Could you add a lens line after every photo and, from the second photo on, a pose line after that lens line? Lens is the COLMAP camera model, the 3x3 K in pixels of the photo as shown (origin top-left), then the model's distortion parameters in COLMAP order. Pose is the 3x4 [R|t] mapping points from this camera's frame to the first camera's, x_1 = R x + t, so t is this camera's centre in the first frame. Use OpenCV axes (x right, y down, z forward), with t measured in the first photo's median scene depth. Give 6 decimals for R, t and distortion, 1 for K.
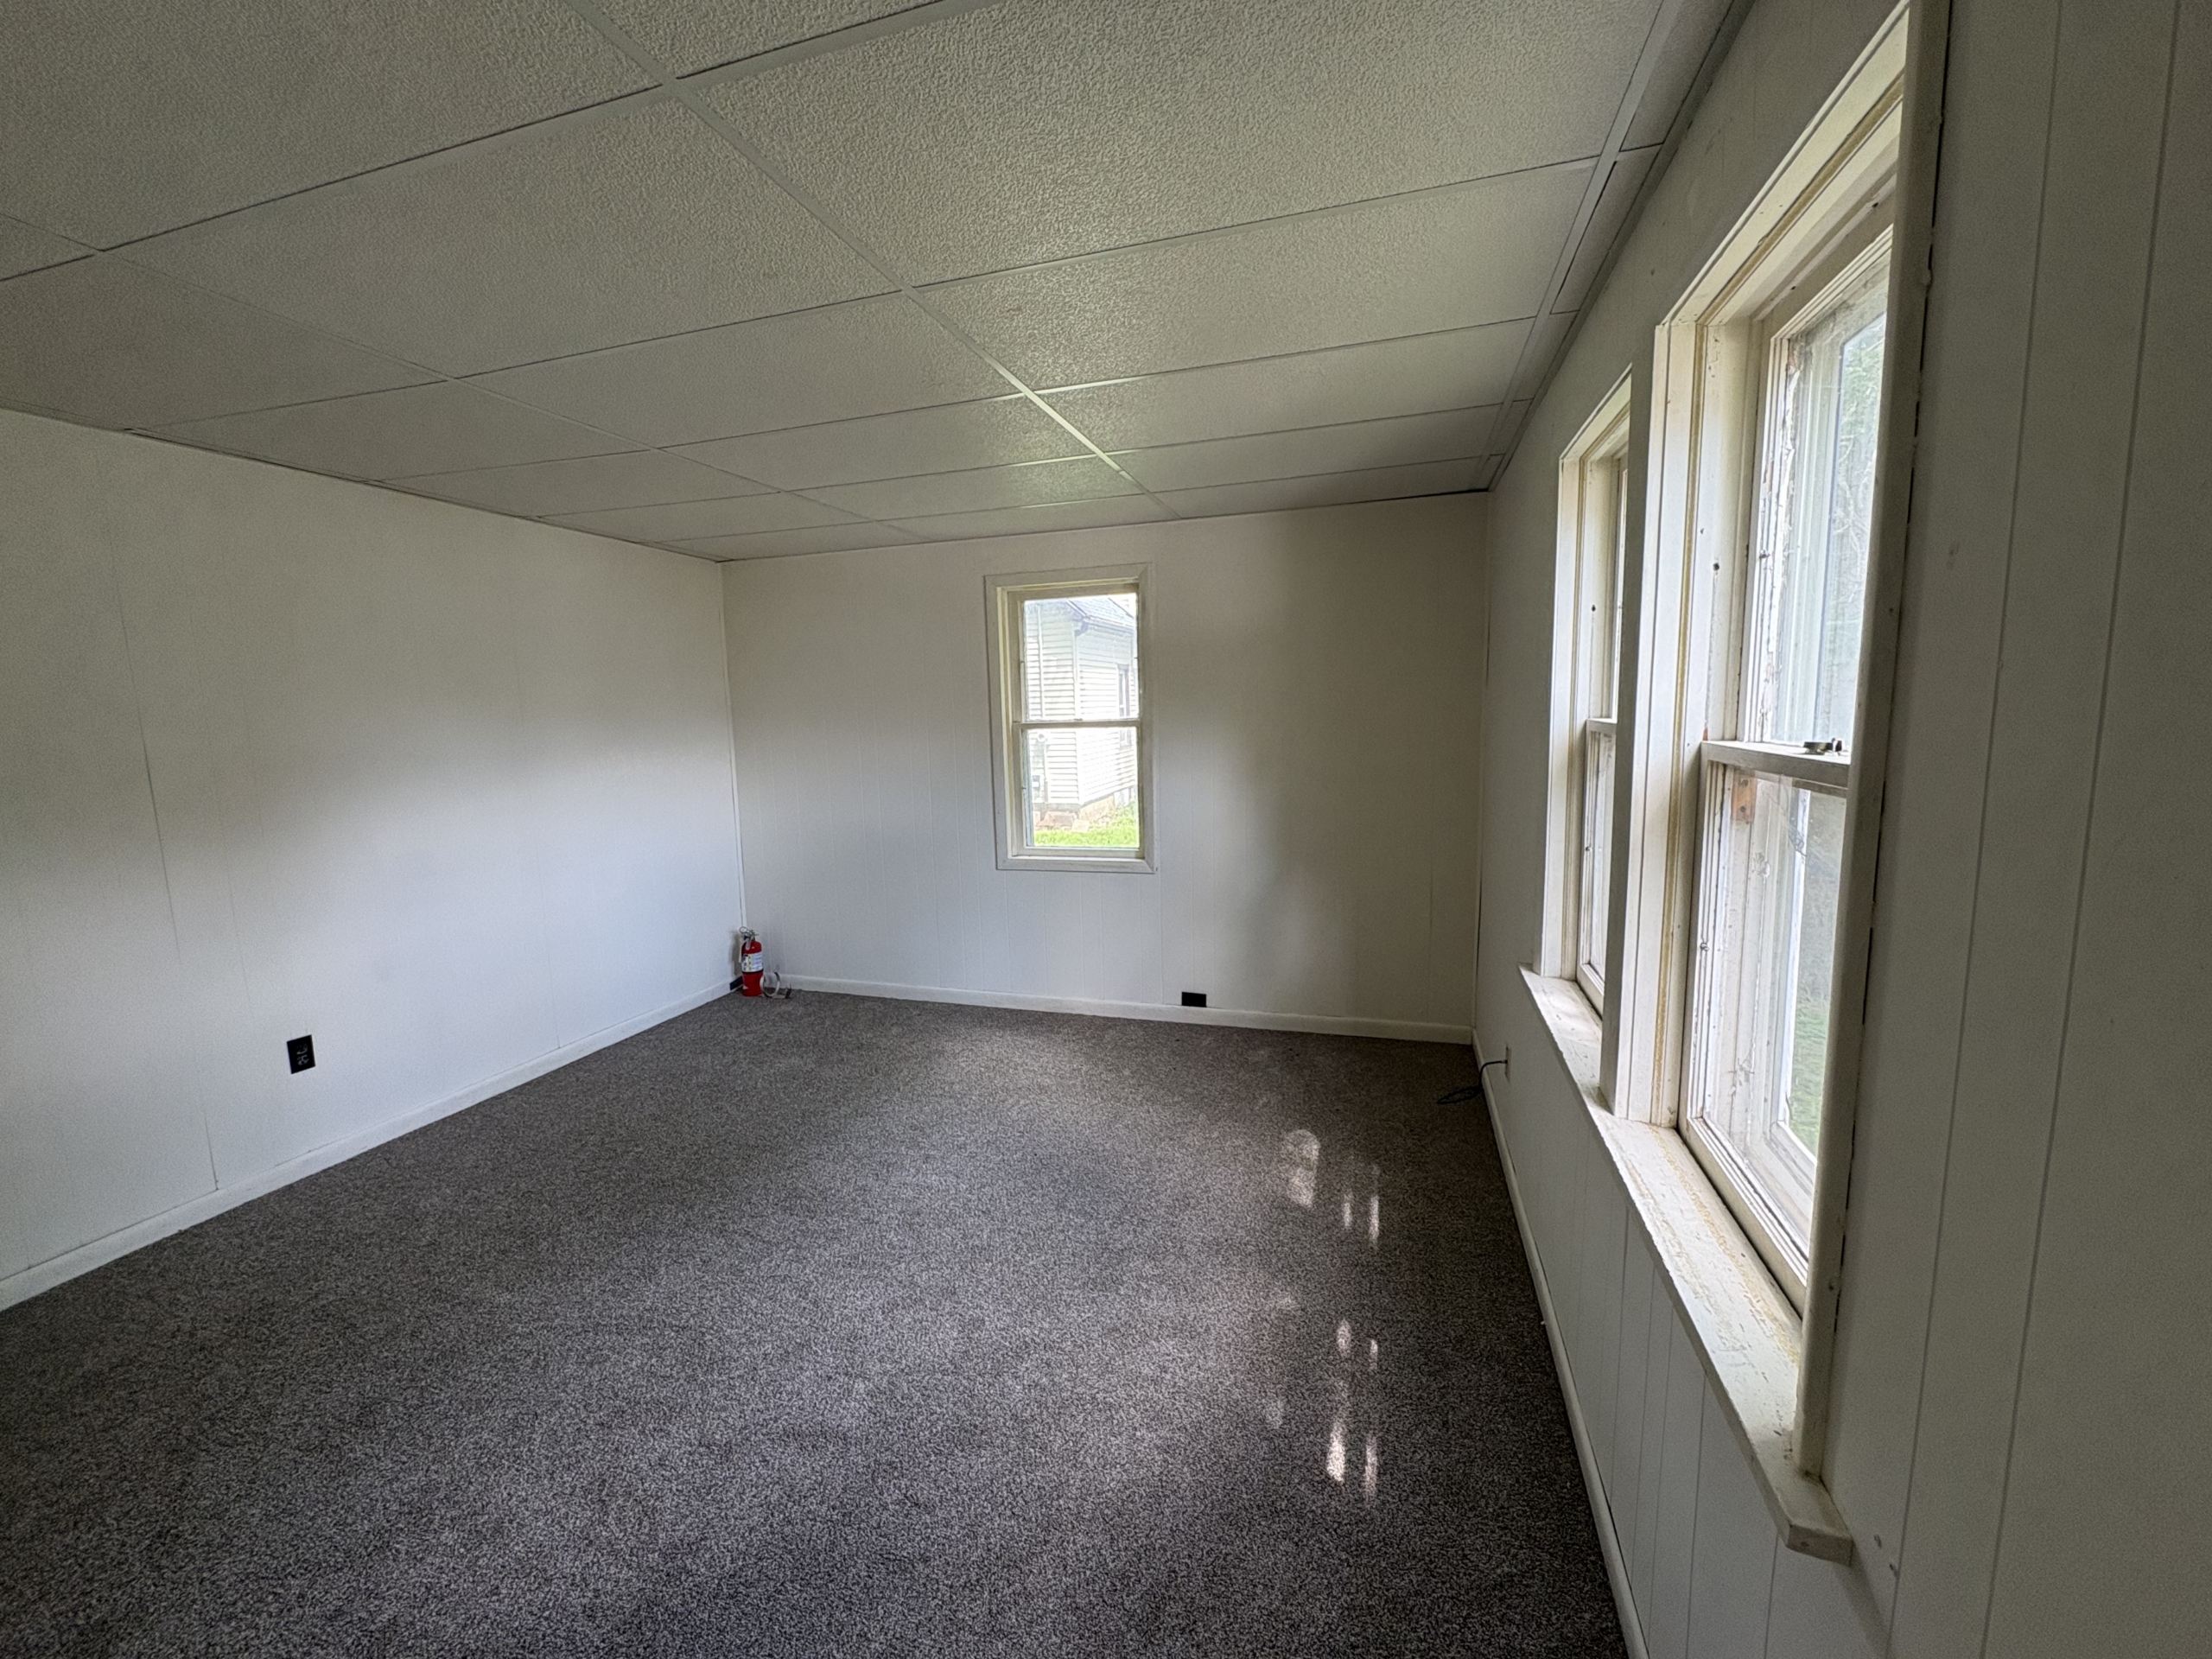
lens RADIAL K [[880.9, 0, 1103.6], [0, 880.9, 825.6], [0, 0, 1]] dist [0.000068, 0.000260]
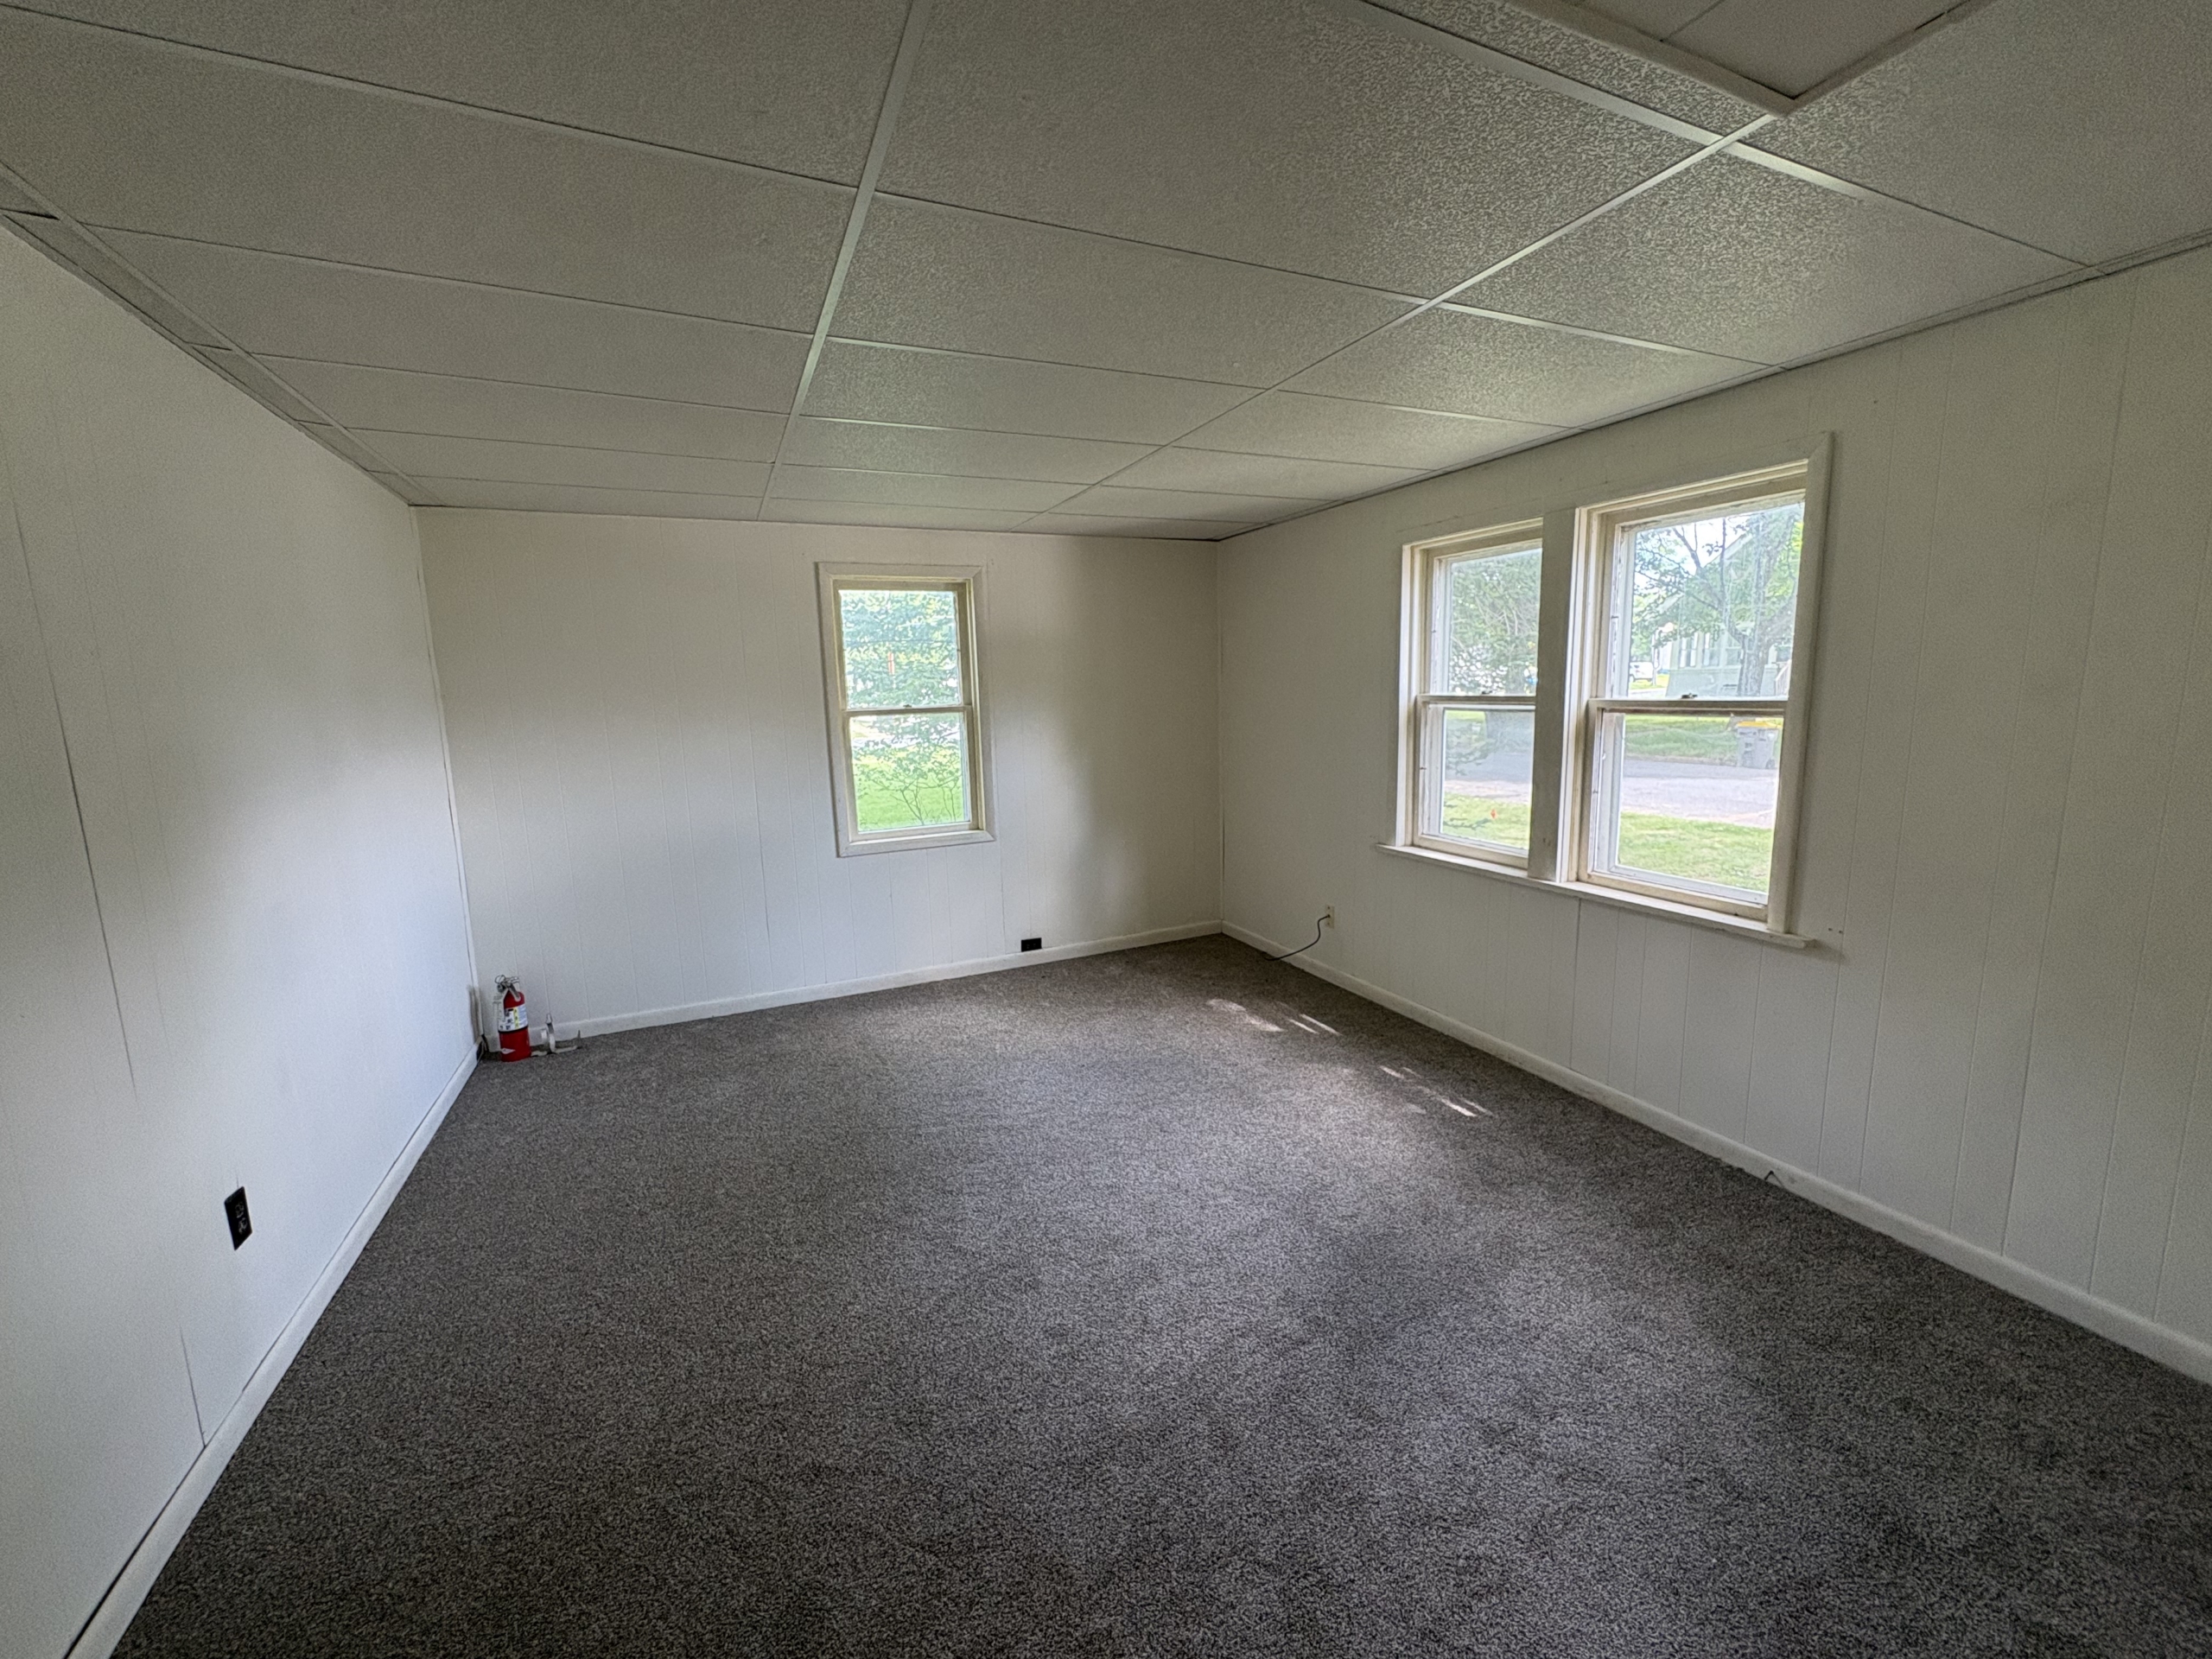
lens RADIAL K [[880.9, 0, 1103.6], [0, 880.9, 825.6], [0, 0, 1]] dist [0.000068, 0.000260]
pose [[0.749038, -0.099582, 0.655000, -0.574545], [0.098732, 0.994378, 0.038271, 0.005361], [-0.655129, 0.036003, 0.754659, 0.050456]]
